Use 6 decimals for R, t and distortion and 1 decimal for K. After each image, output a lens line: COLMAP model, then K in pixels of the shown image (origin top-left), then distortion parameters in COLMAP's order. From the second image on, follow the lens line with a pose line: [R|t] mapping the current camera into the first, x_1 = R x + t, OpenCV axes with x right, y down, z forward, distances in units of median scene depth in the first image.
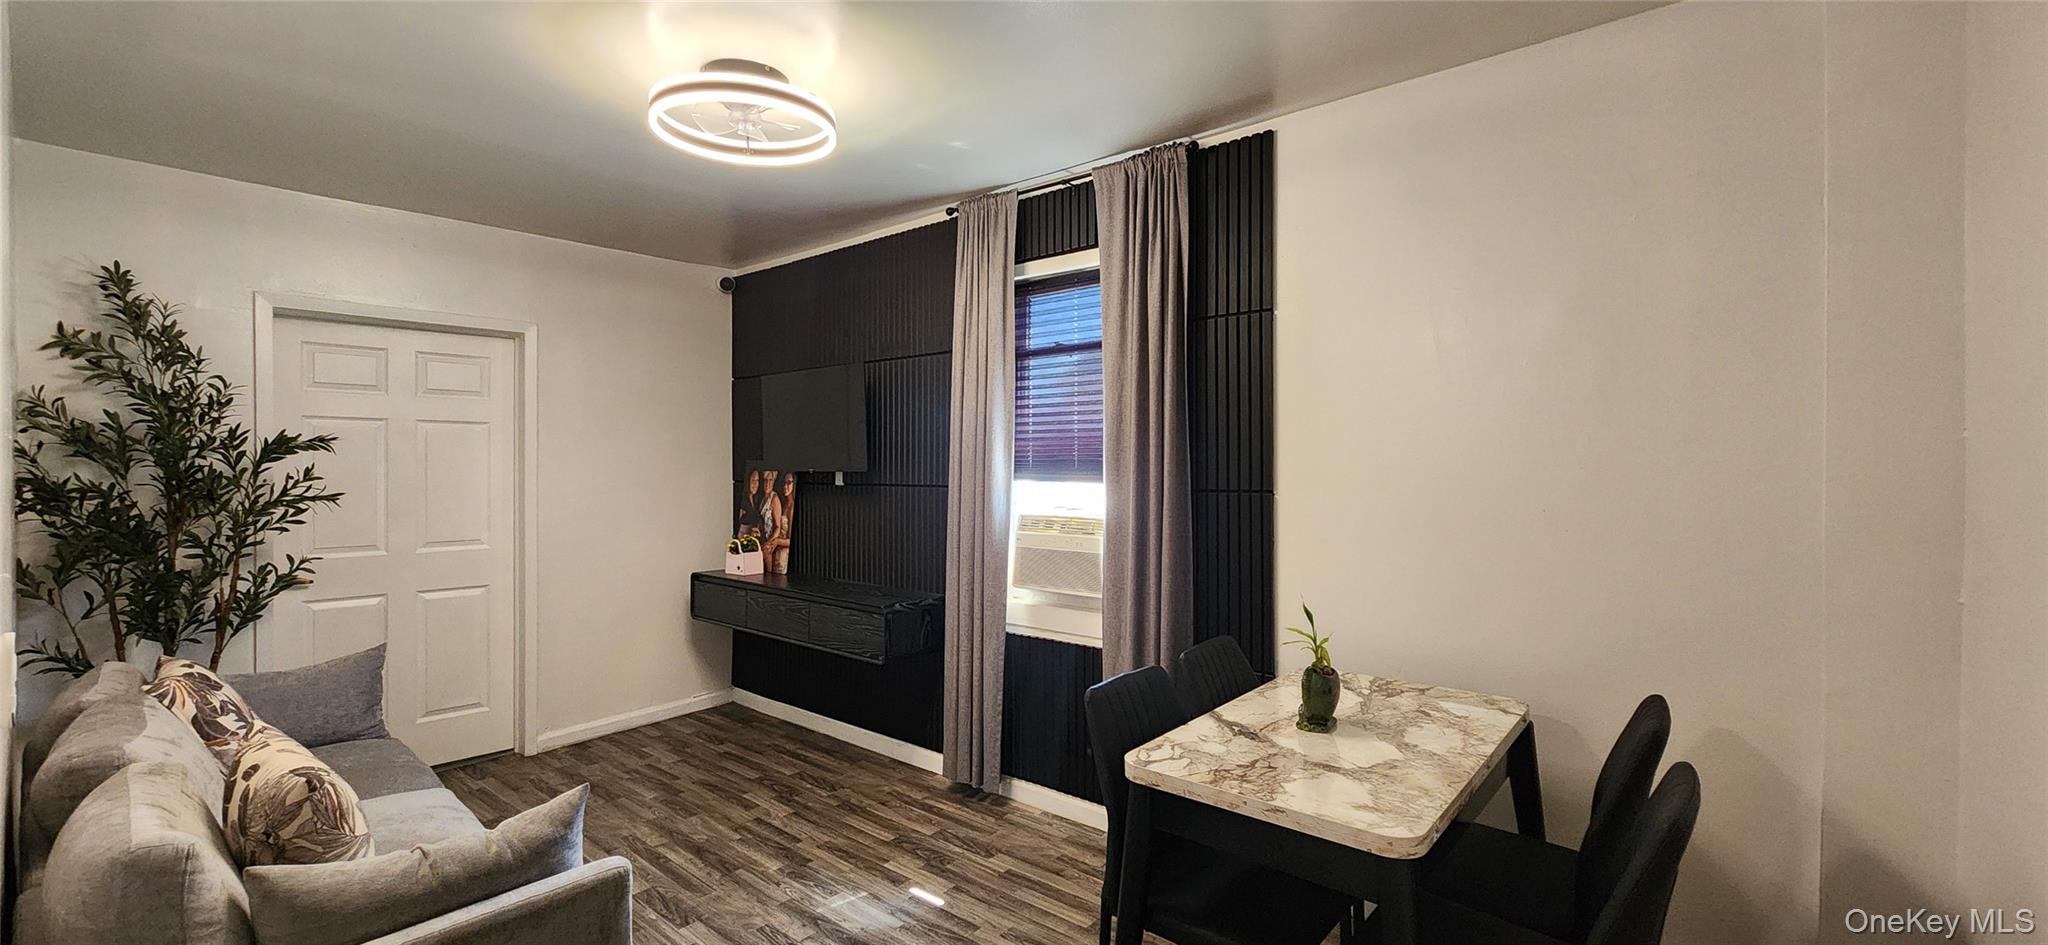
lens RADIAL K [[835.0, 0, 1018.7], [0, 835.0, 470.4], [0, 0, 1]] dist [0.006016, -0.000914]
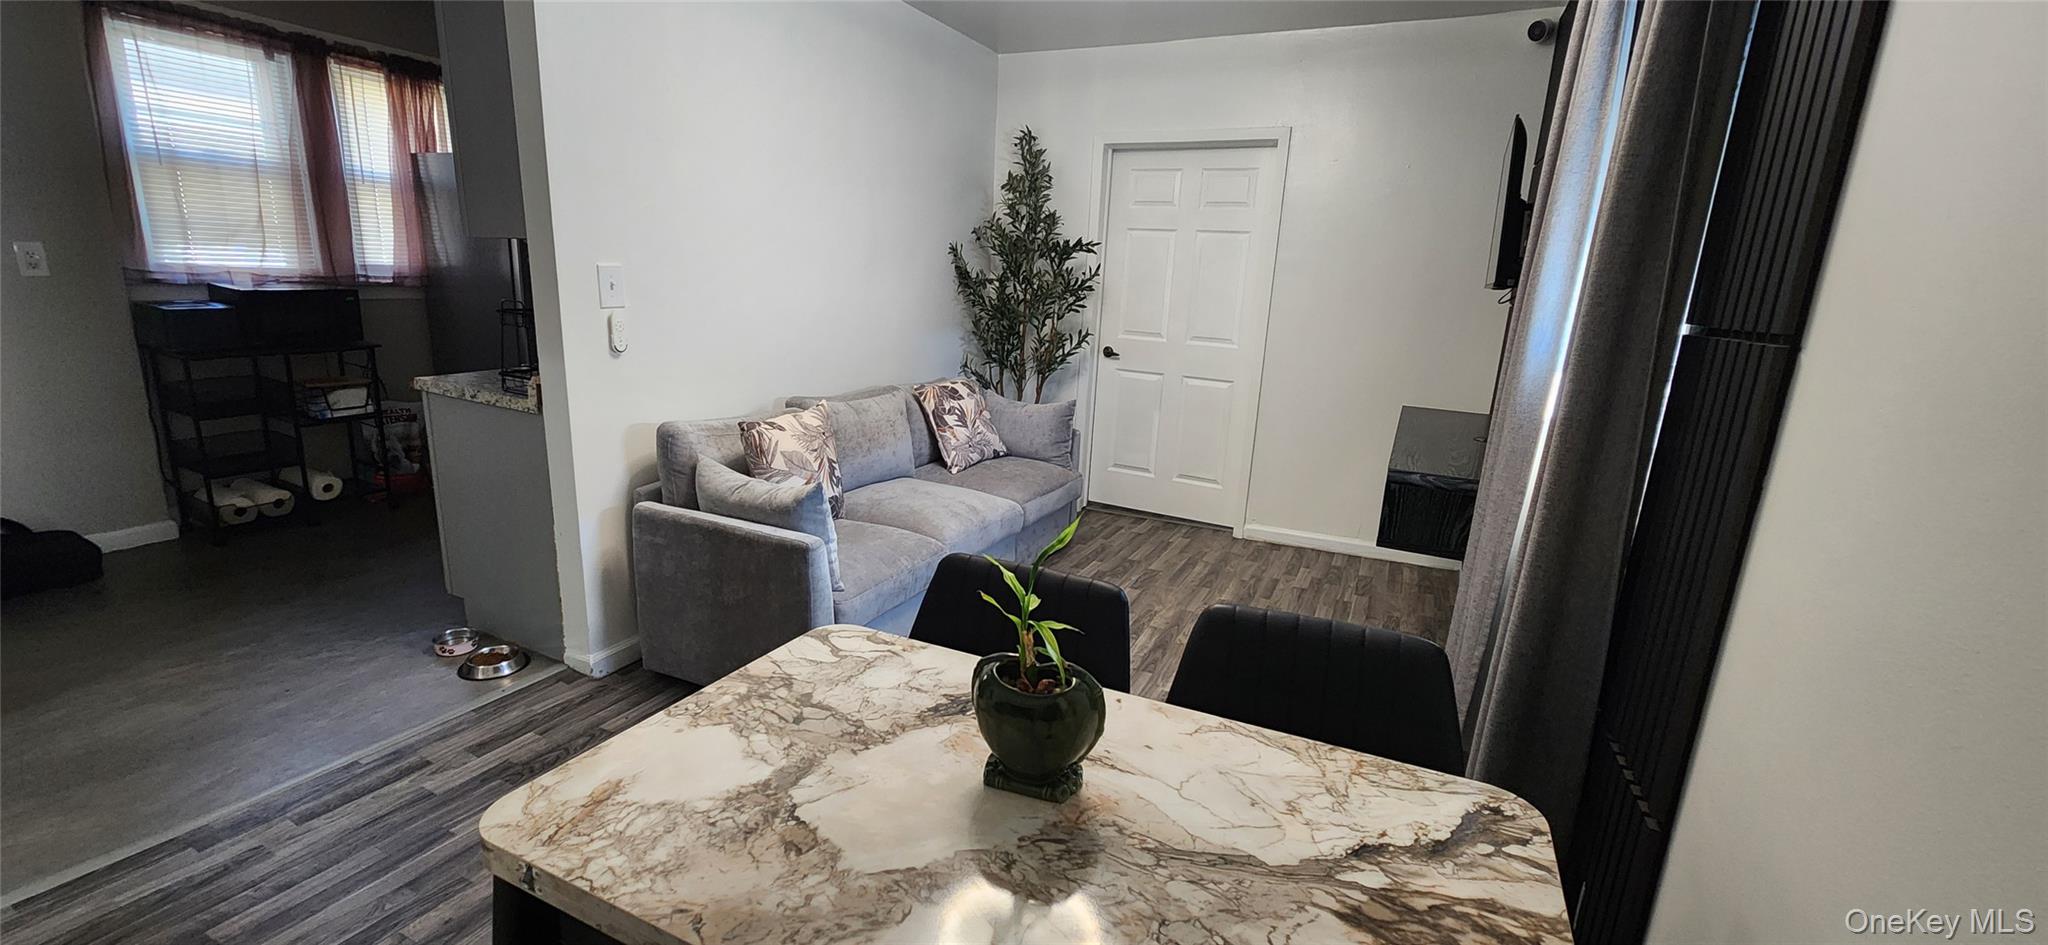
lens RADIAL K [[835.0, 0, 1018.2], [0, 835.0, 469.1], [0, 0, 1]] dist [0.006016, -0.000914]
pose [[0.253328, 0.234755, -0.938464, 0.397594], [-0.054514, 0.972031, 0.228436, 0.010699], [0.965843, -0.006710, 0.259040, 0.449632]]
